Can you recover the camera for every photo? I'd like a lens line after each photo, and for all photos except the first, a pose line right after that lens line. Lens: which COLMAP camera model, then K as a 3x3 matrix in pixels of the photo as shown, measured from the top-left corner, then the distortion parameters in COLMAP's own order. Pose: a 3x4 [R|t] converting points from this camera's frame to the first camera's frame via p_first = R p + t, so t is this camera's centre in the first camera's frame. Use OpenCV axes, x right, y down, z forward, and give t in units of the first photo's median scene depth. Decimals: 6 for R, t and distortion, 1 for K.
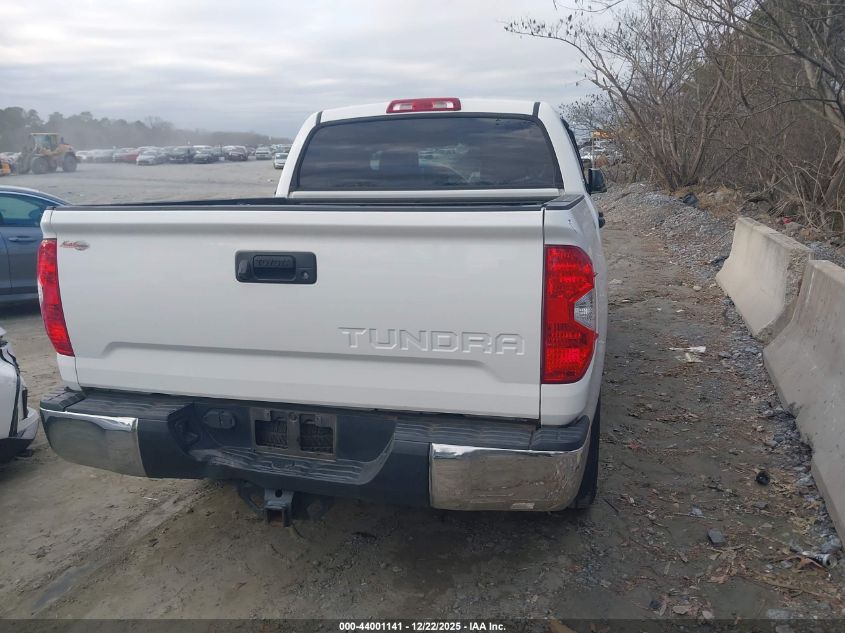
lens RADIAL K [[660.7, 0, 422.5], [0, 660.7, 316.5], [0, 0, 1]] dist [0.017276, -0.037966]
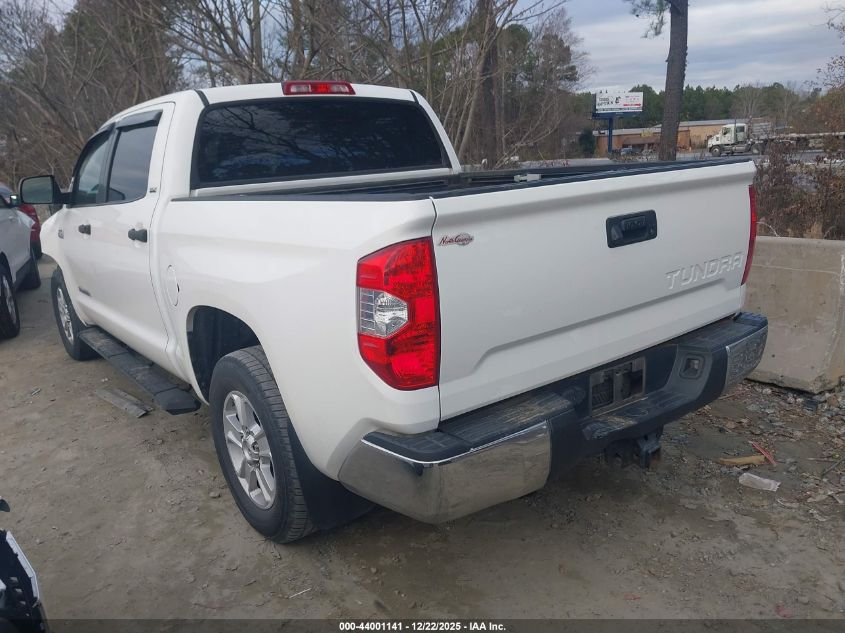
lens RADIAL K [[660.7, 0, 422.5], [0, 660.7, 316.5], [0, 0, 1]] dist [0.017276, -0.037966]
pose [[0.624795, -0.213759, 0.750958, -1.269906], [0.218044, 0.971298, 0.095066, -0.112291], [-0.749726, 0.104345, 0.653471, 0.570223]]
